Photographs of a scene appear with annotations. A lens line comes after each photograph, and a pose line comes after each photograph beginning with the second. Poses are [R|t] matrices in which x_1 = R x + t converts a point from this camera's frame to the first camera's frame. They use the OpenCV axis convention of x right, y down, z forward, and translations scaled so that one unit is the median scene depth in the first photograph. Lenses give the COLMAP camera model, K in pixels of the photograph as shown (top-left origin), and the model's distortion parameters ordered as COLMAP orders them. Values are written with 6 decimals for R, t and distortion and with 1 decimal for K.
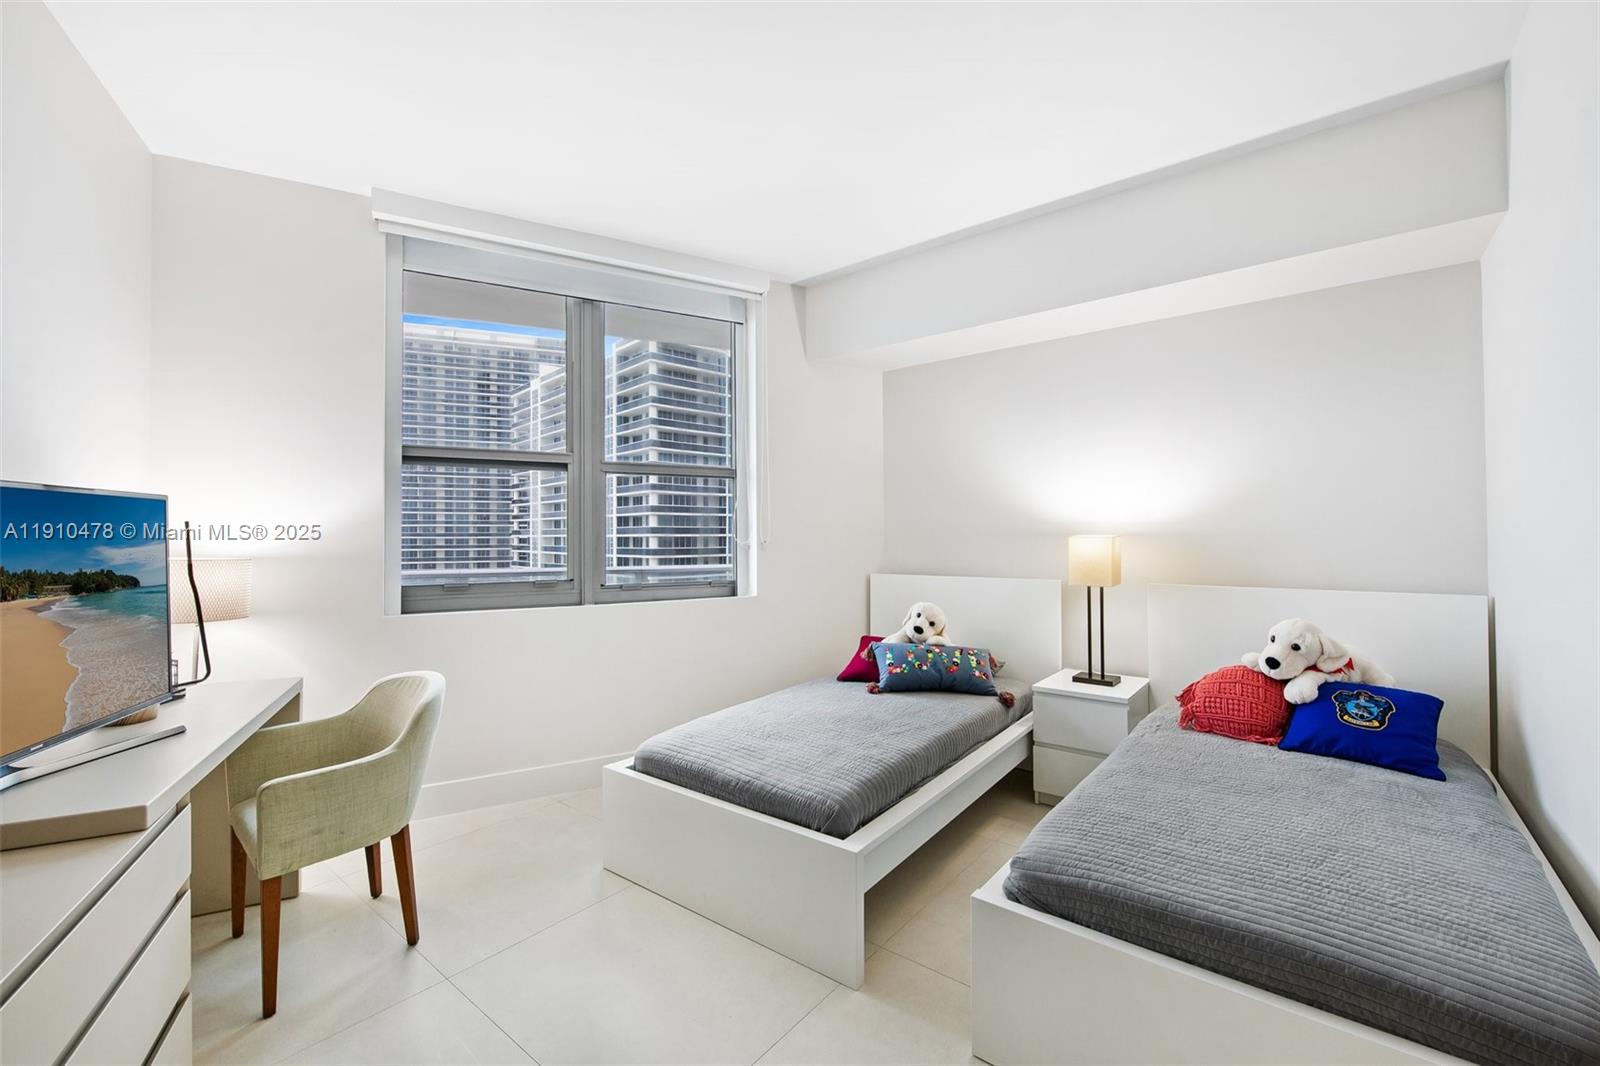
lens RADIAL K [[667.9, 0, 800.0], [0, 667.9, 533.0], [0, 0, 1]] dist [0.010498, -0.009225]
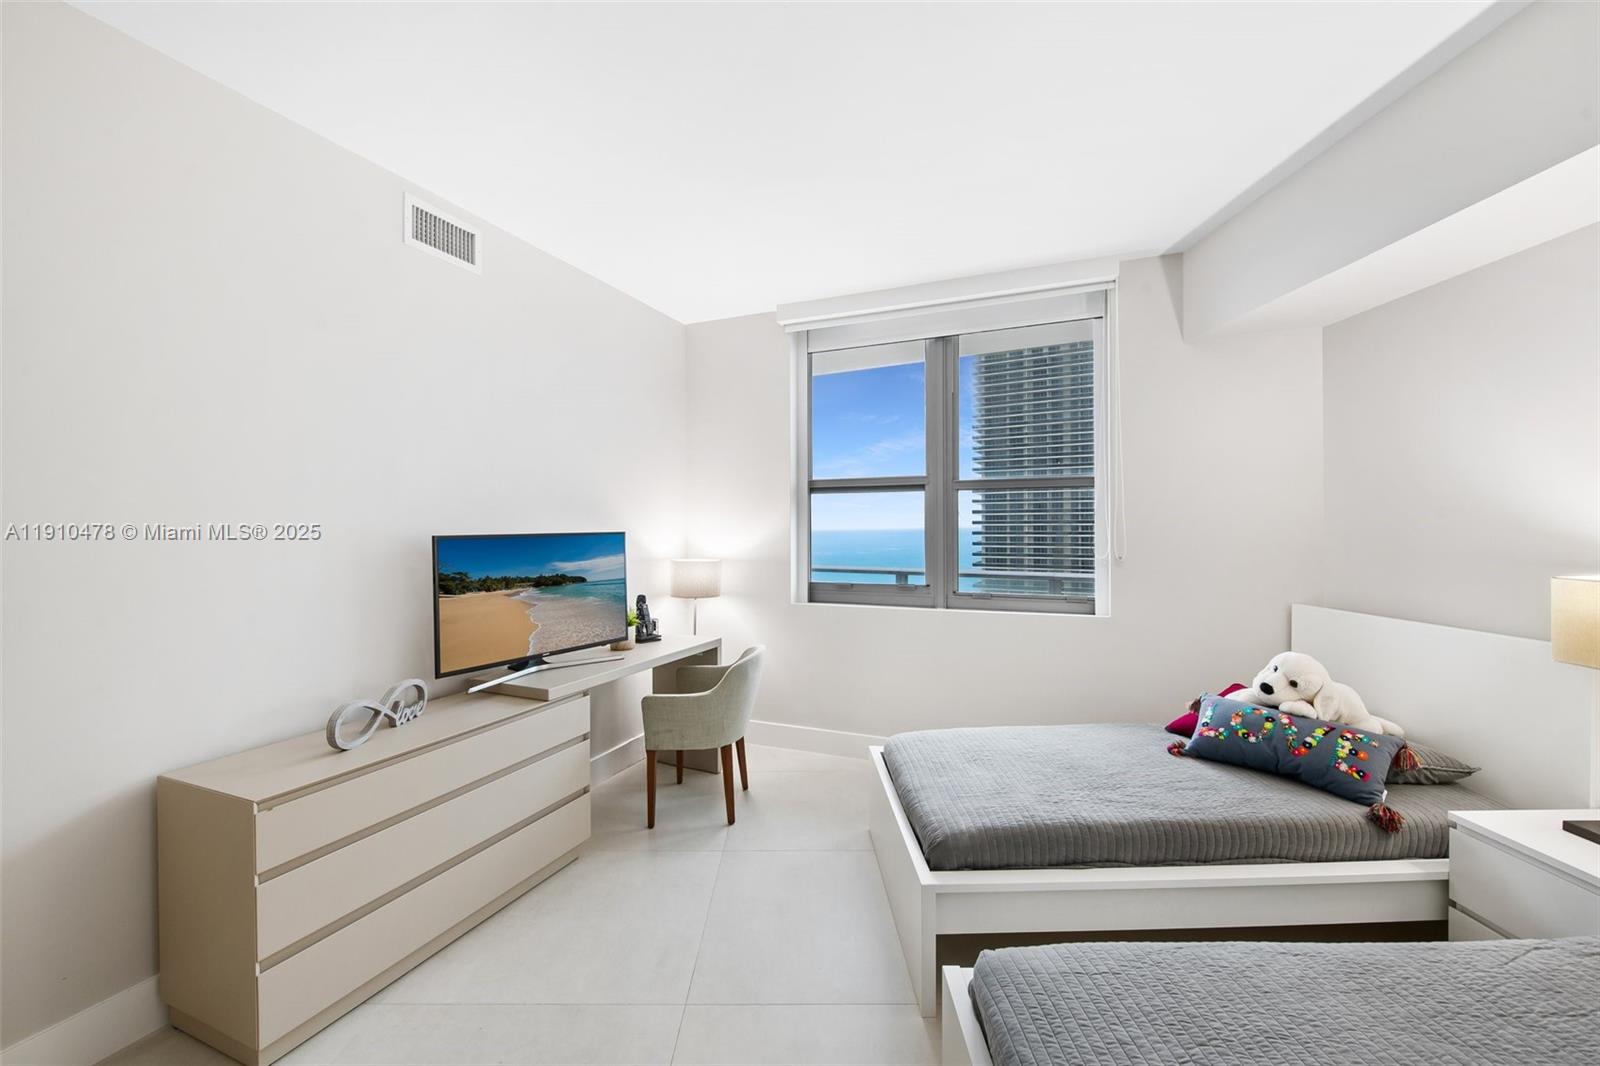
lens RADIAL K [[658.7, 0, 798.9], [0, 658.7, 528.5], [0, 0, 1]] dist [-0.000302, -0.000730]
pose [[0.609753, 0.006788, -0.792562, 0.459491], [0.006661, 0.999884, 0.013688, -0.048776], [0.792564, -0.013626, 0.609637, 0.147714]]
